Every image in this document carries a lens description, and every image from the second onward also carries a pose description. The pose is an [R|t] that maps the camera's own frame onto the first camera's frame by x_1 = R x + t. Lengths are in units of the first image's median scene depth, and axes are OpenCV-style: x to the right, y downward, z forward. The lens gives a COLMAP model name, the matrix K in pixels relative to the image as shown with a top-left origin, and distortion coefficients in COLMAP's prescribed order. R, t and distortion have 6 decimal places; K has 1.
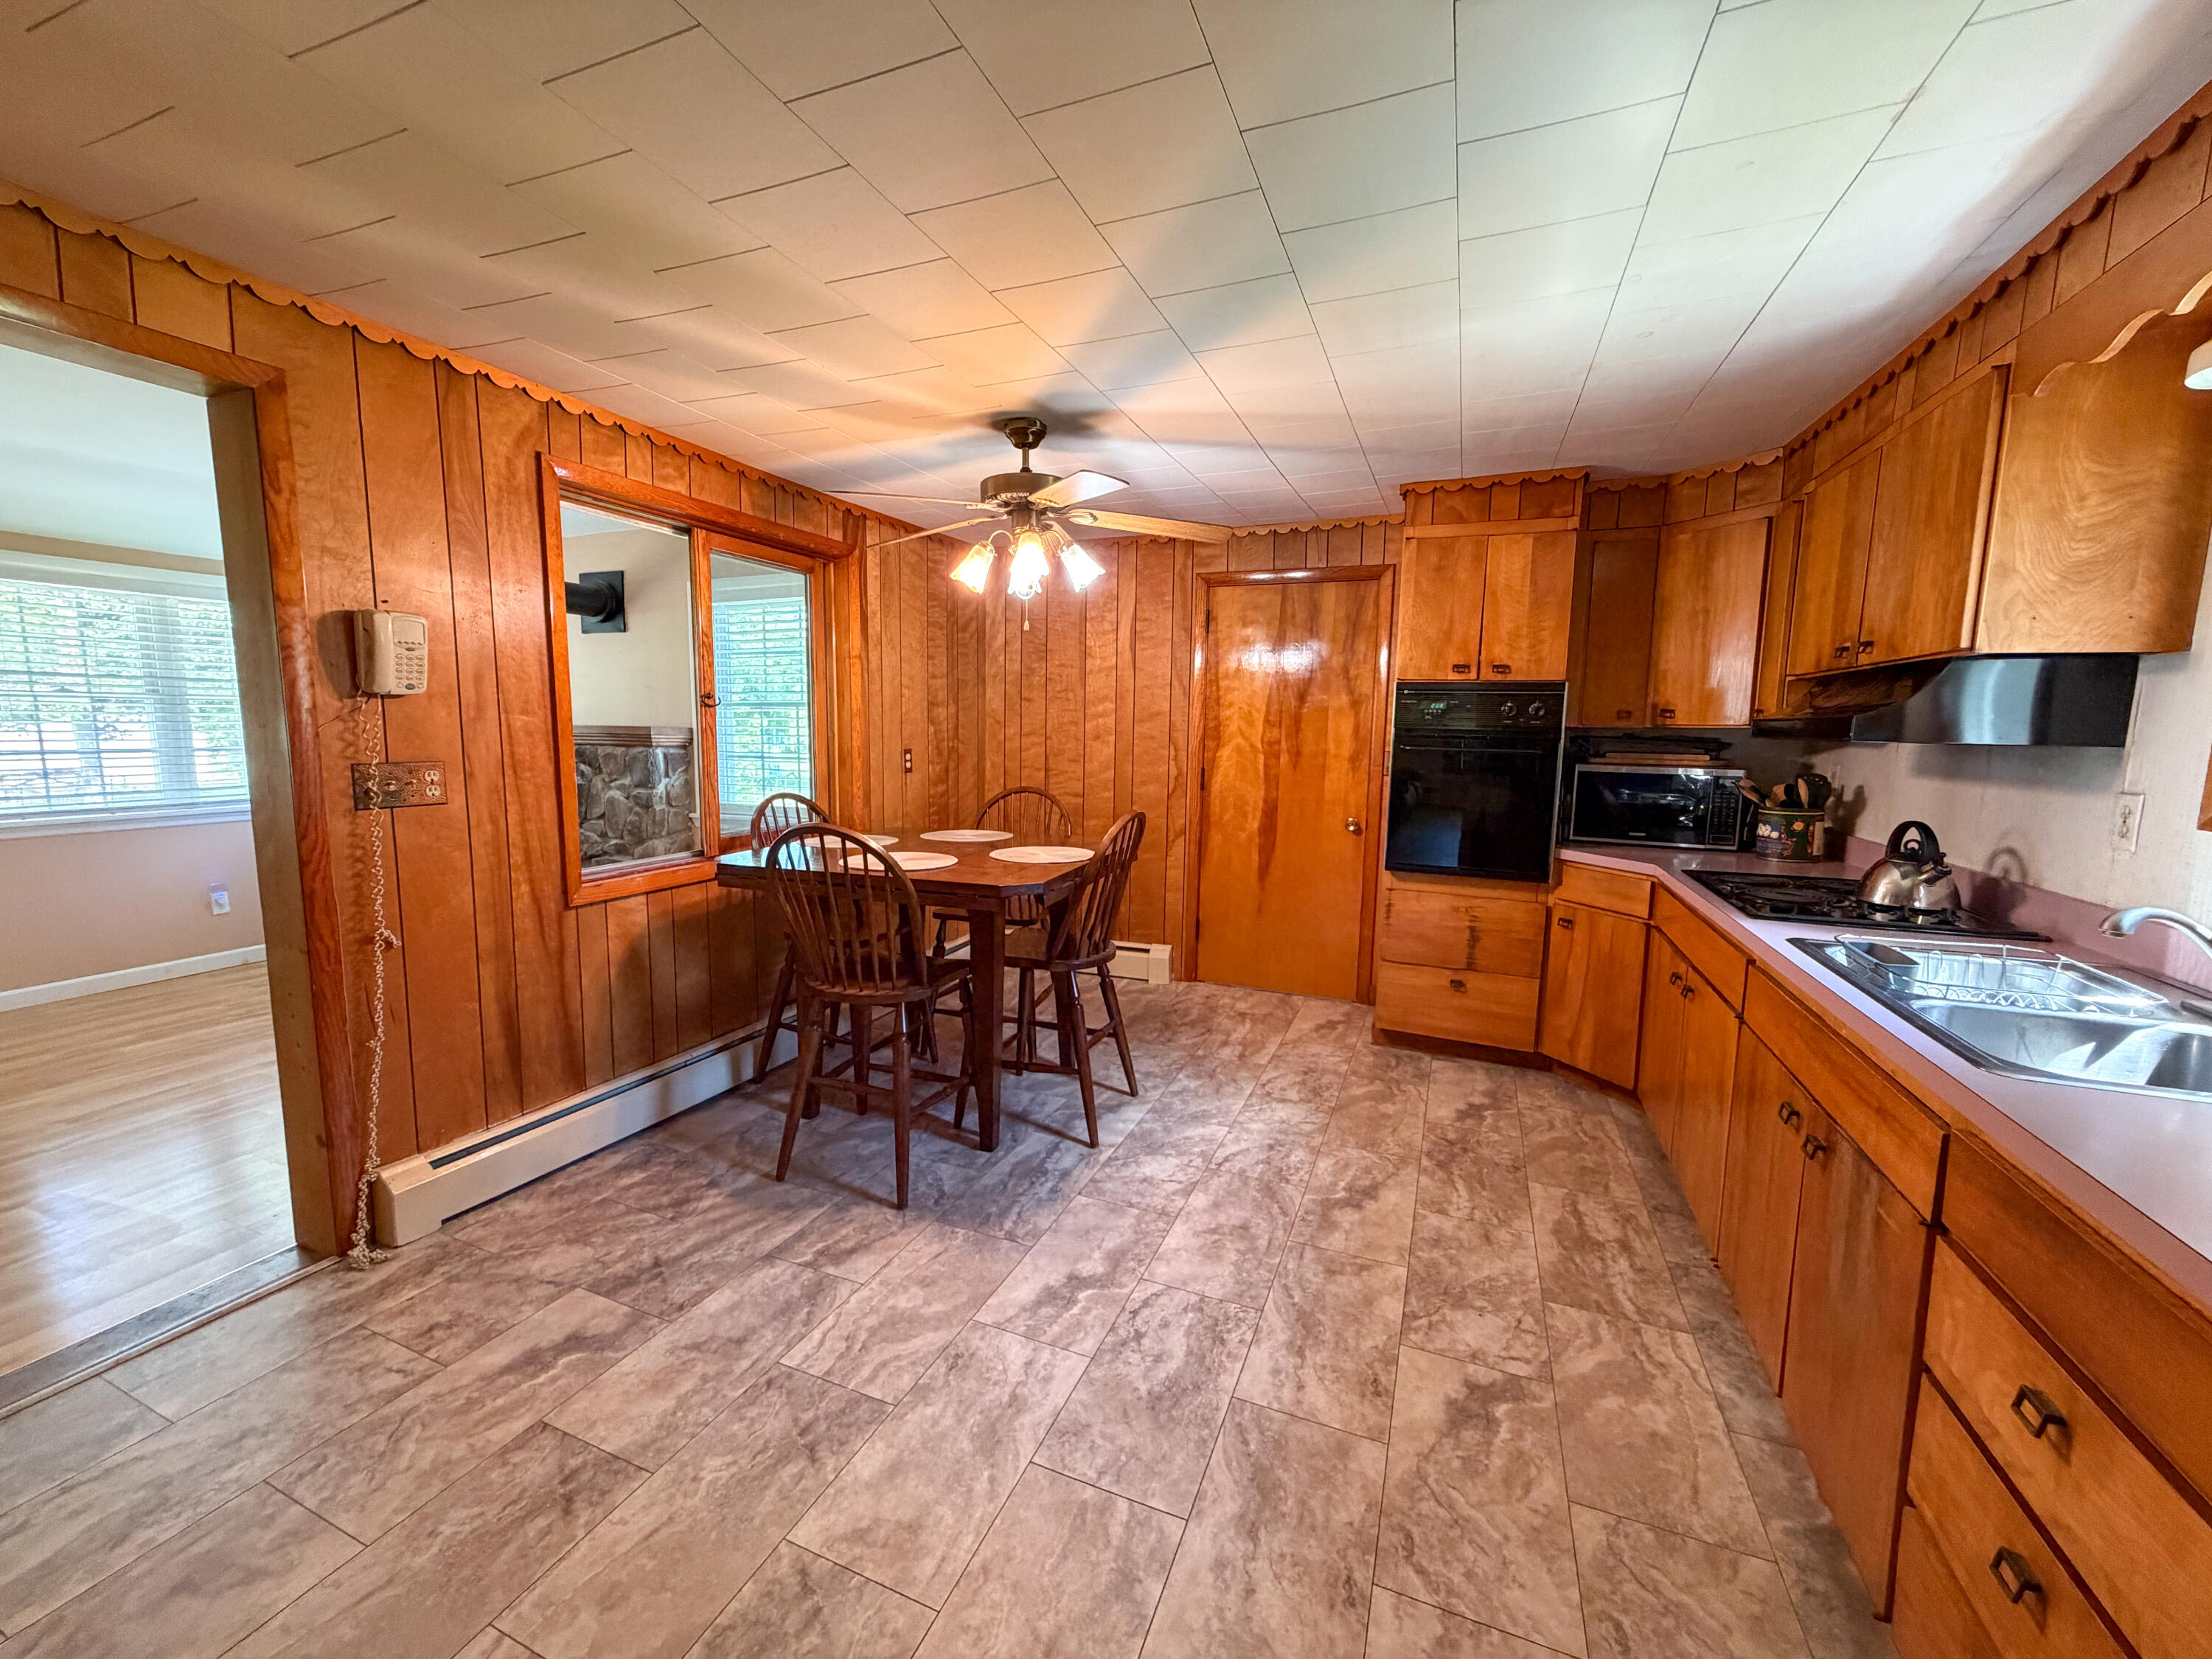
lens RADIAL K [[880.6, 0, 1094.4], [0, 880.6, 825.8], [0, 0, 1]] dist [-0.001395, 0.001054]
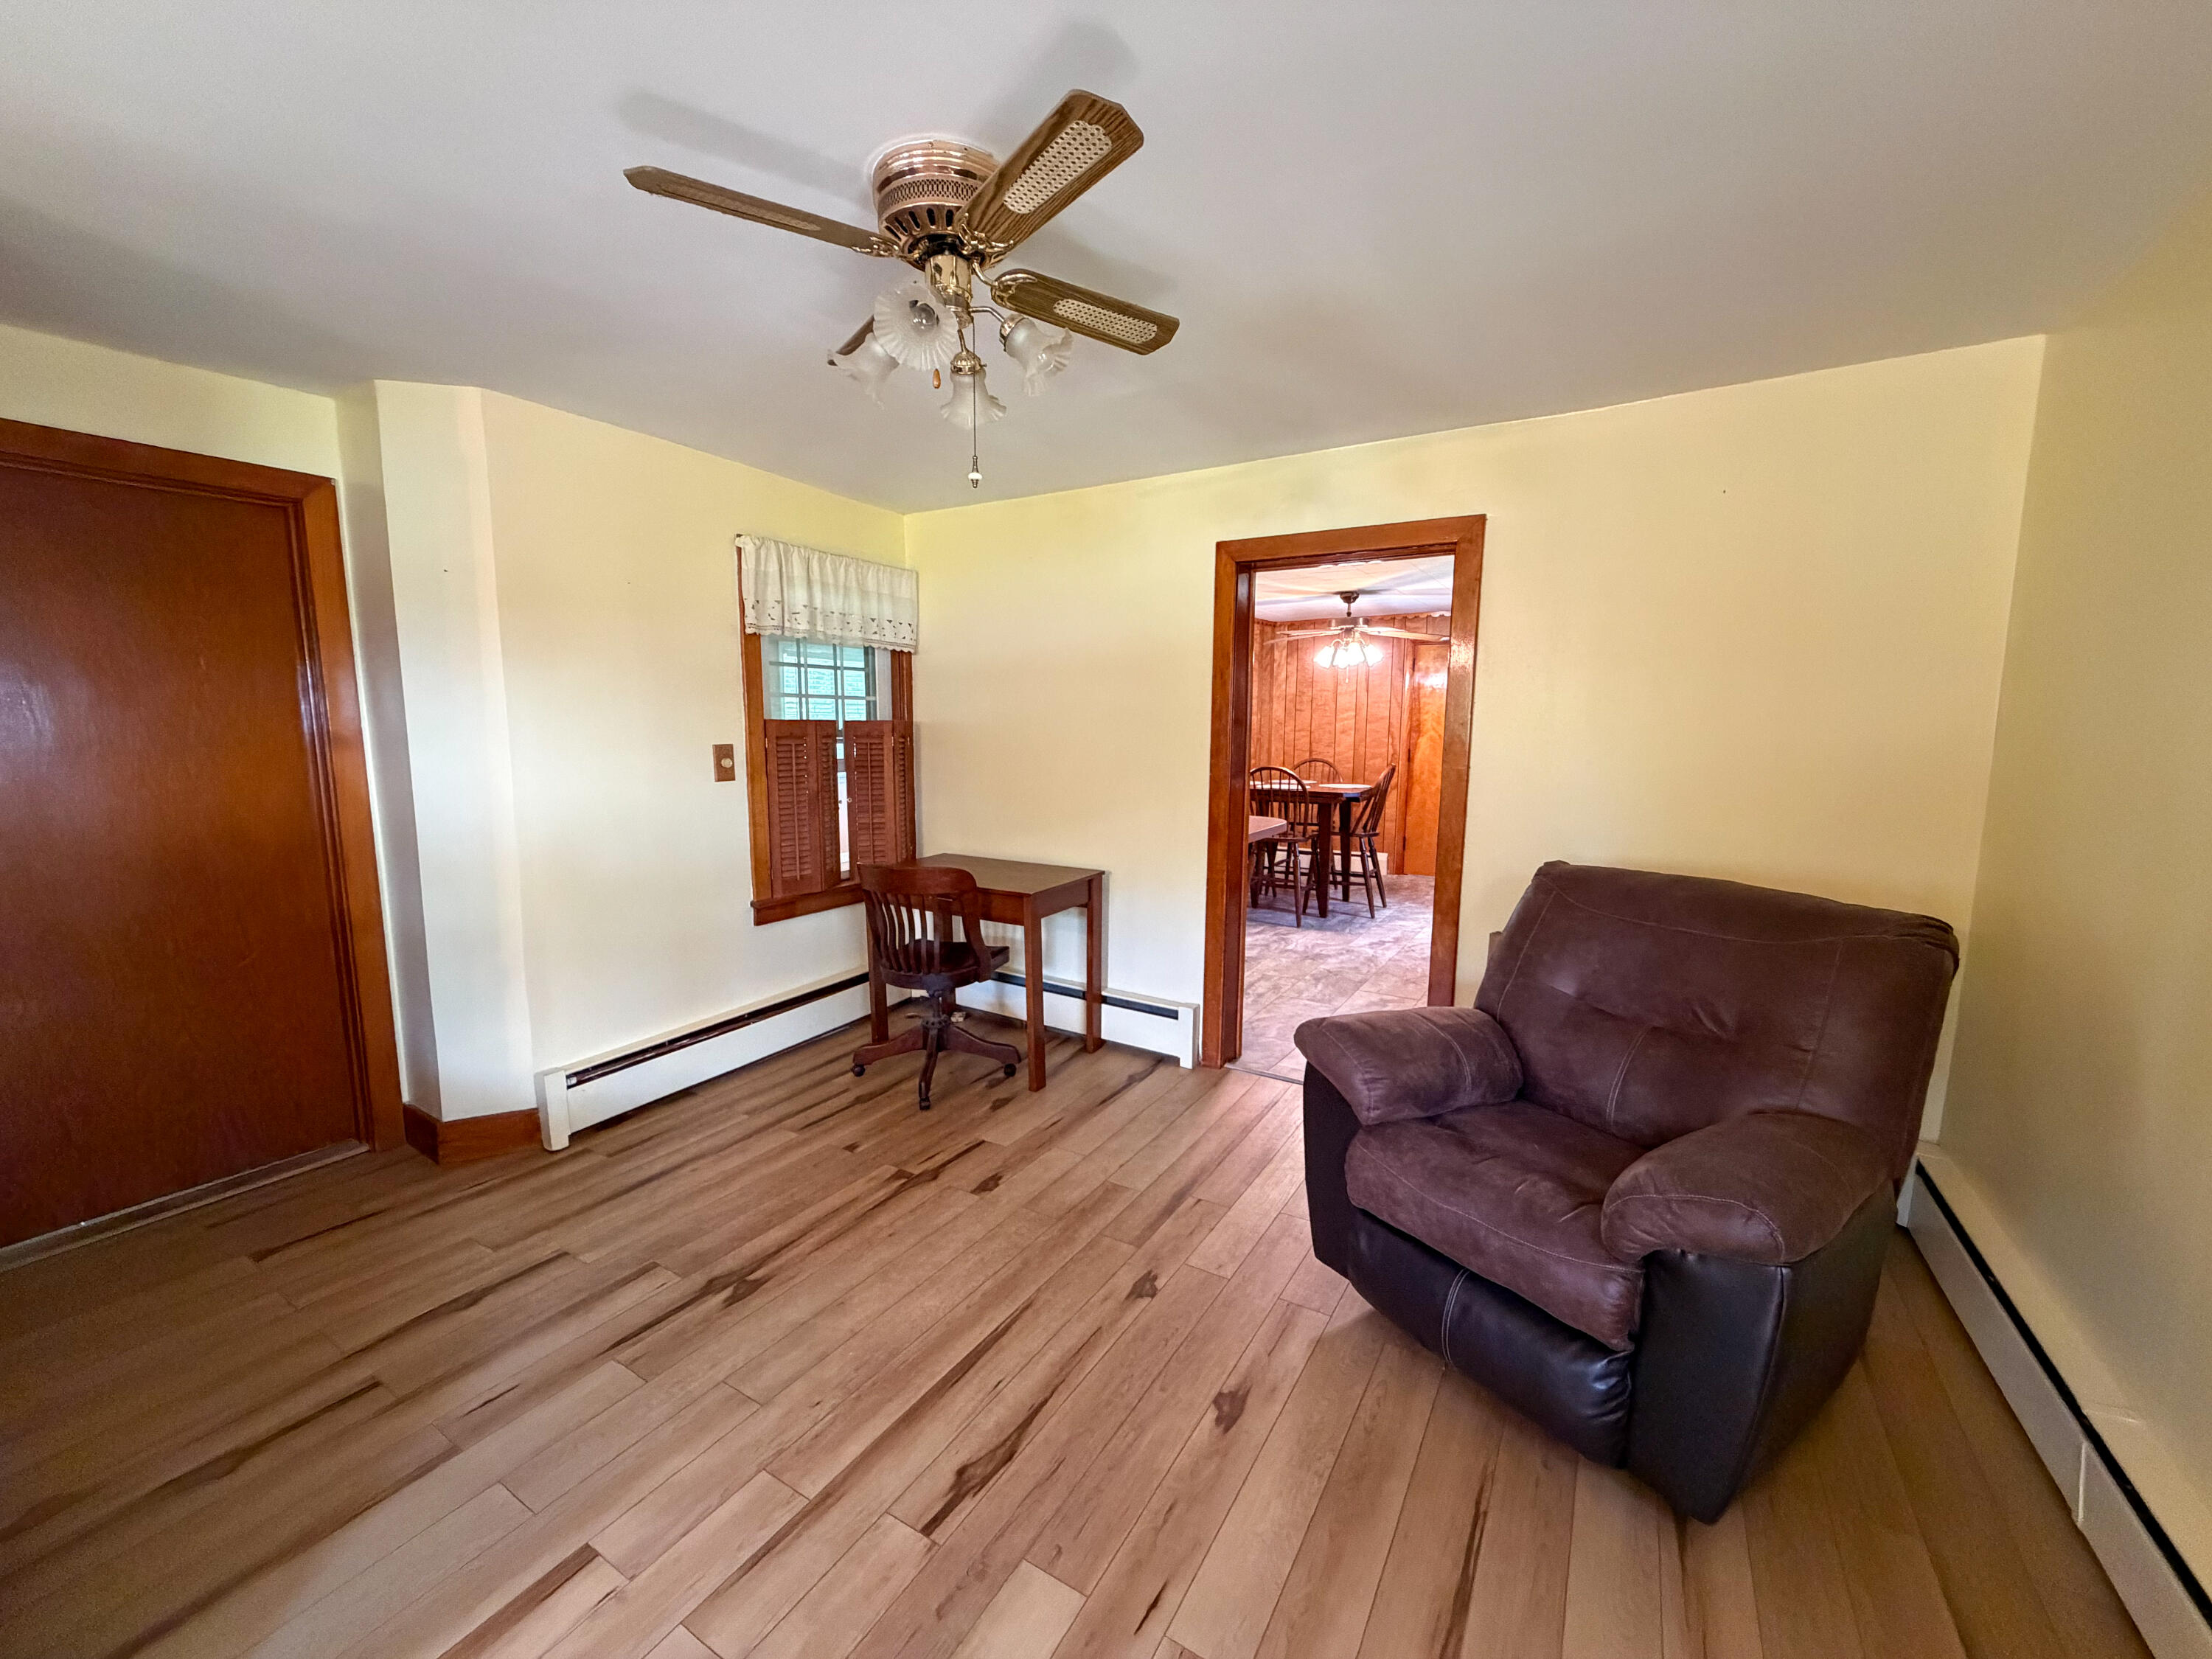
lens RADIAL K [[880.6, 0, 1100.8], [0, 880.6, 832.0], [0, 0, 1]] dist [-0.001395, 0.001054]
pose [[0.989430, 0.008142, -0.144781, -0.370048], [-0.007310, 0.999954, 0.006281, 0.149259], [0.144825, -0.005157, 0.989444, -1.313744]]
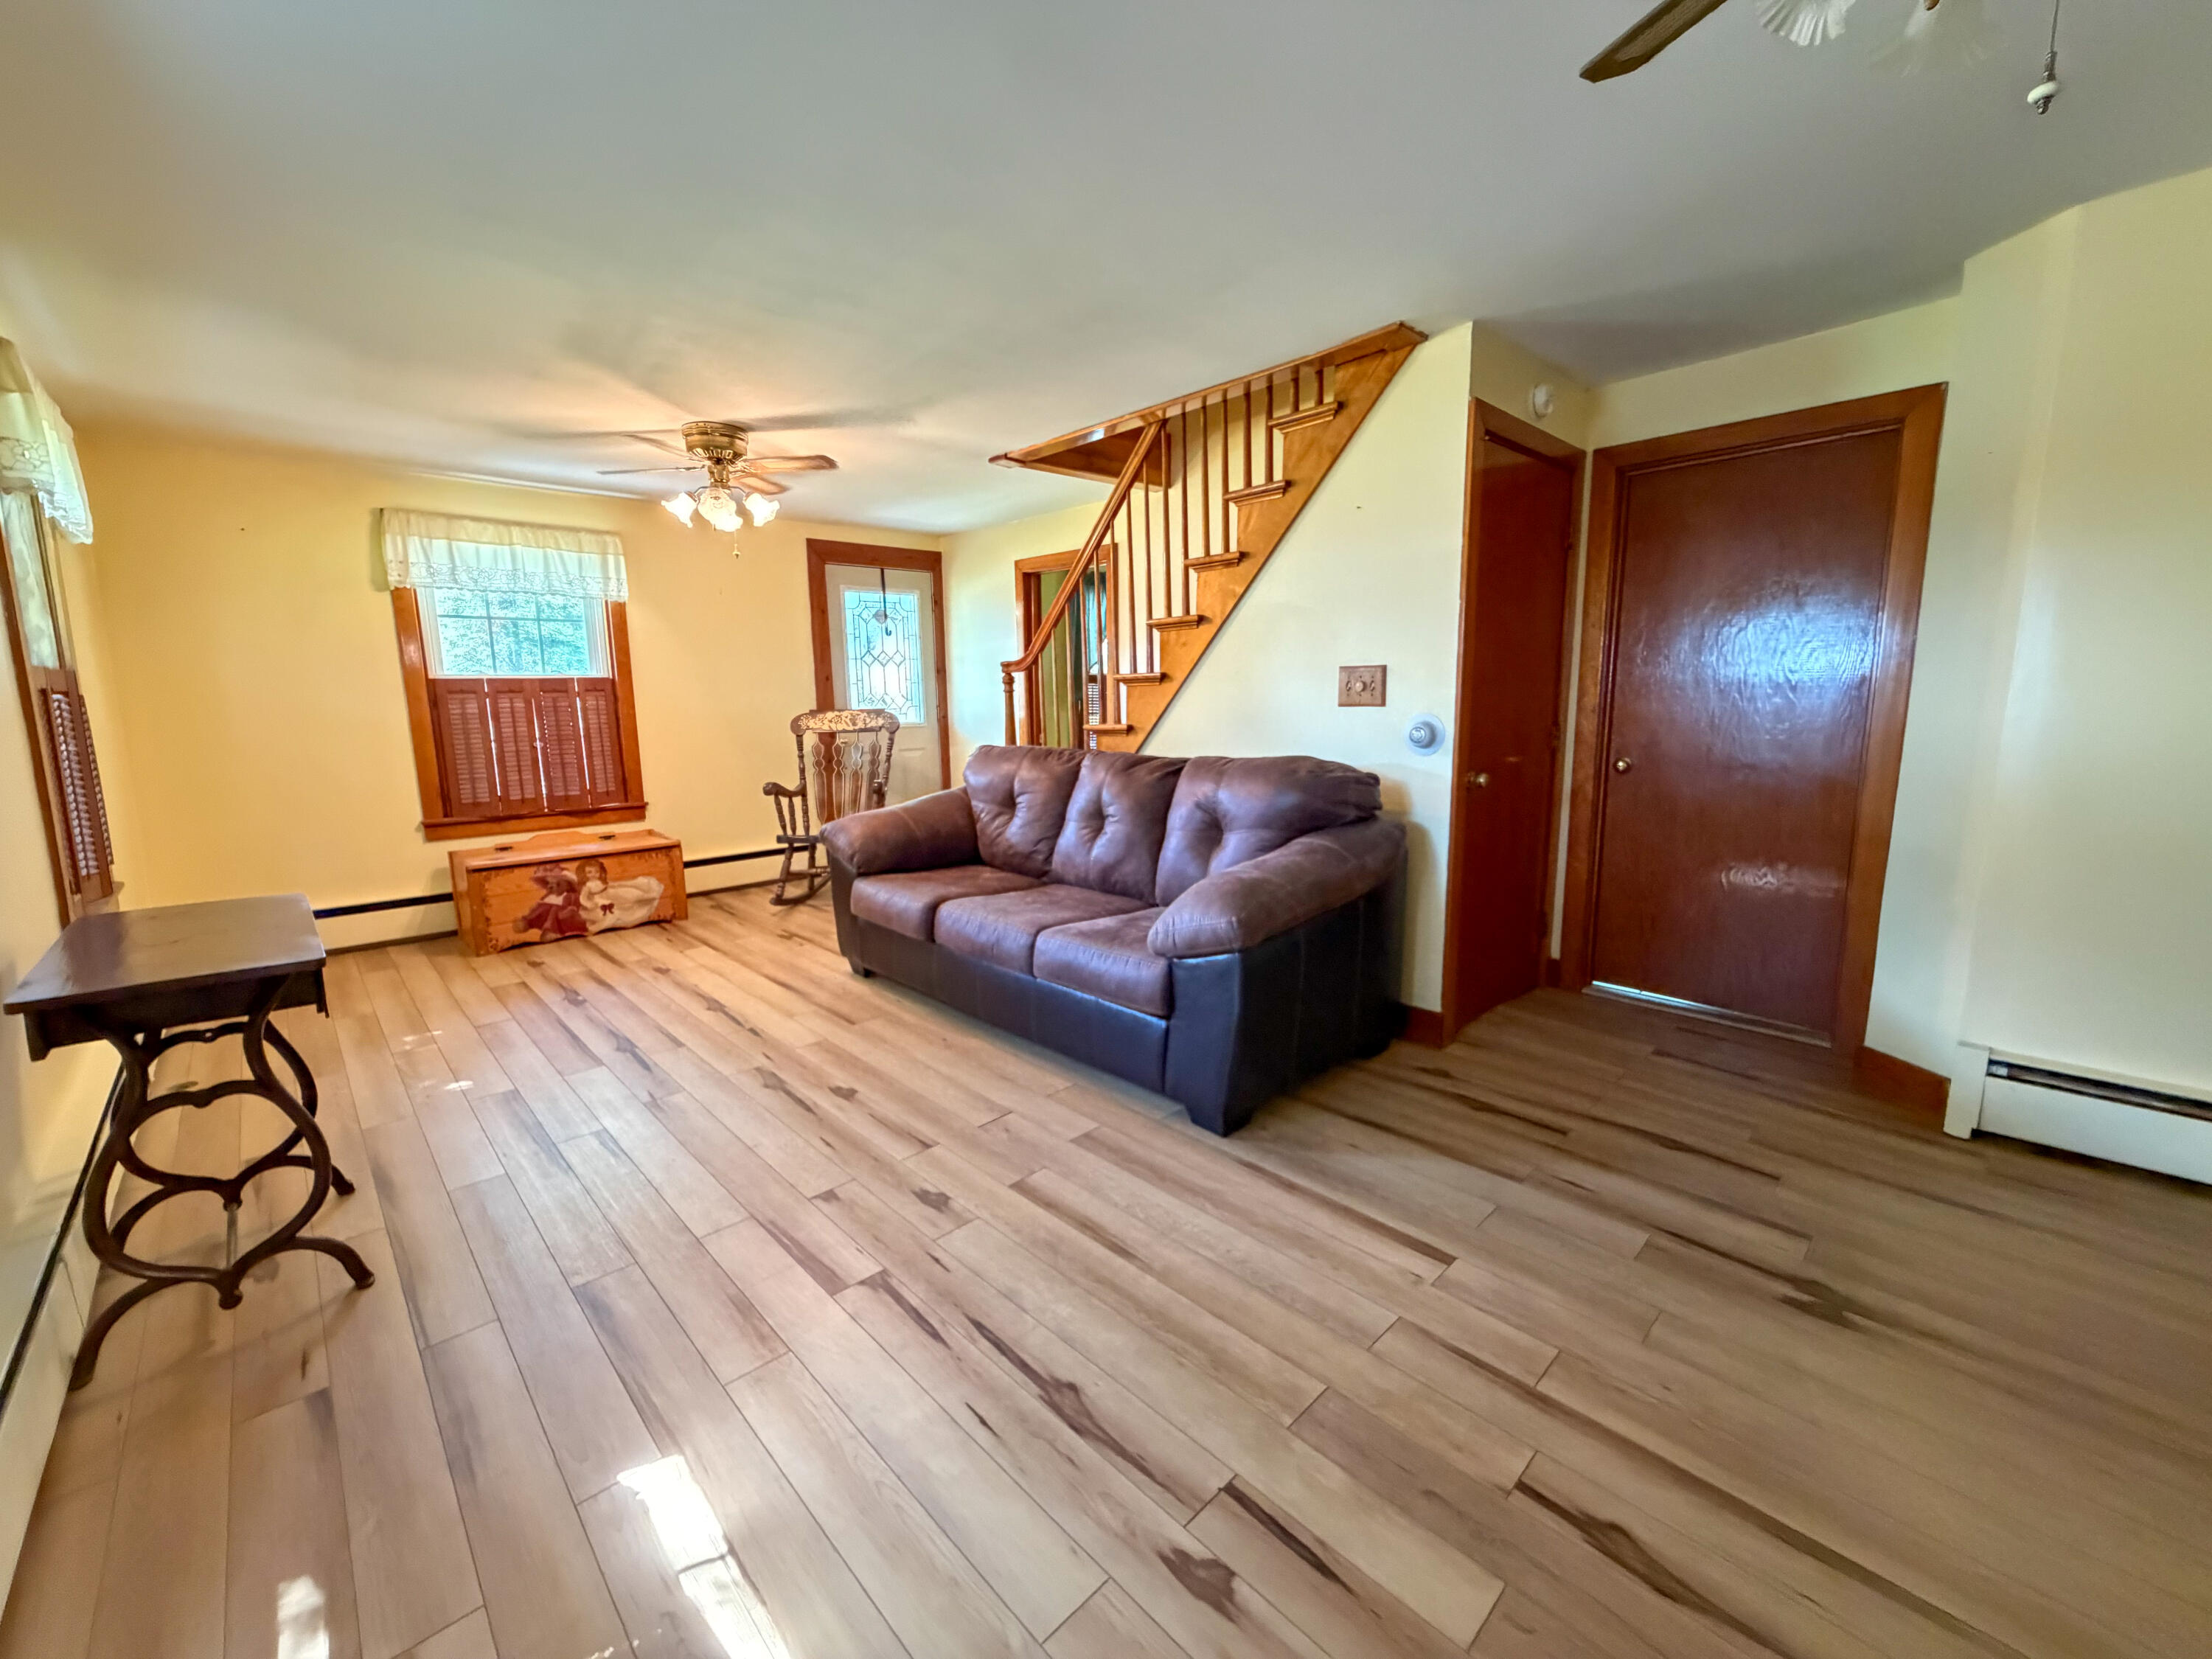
lens RADIAL K [[880.6, 0, 1098.6], [0, 880.6, 835.5], [0, 0, 1]] dist [-0.001395, 0.001054]
pose [[-0.399494, 0.141127, -0.905808, -0.063475], [-0.100210, 0.975436, 0.196171, 0.156196], [0.911242, 0.169140, -0.375538, -0.889388]]
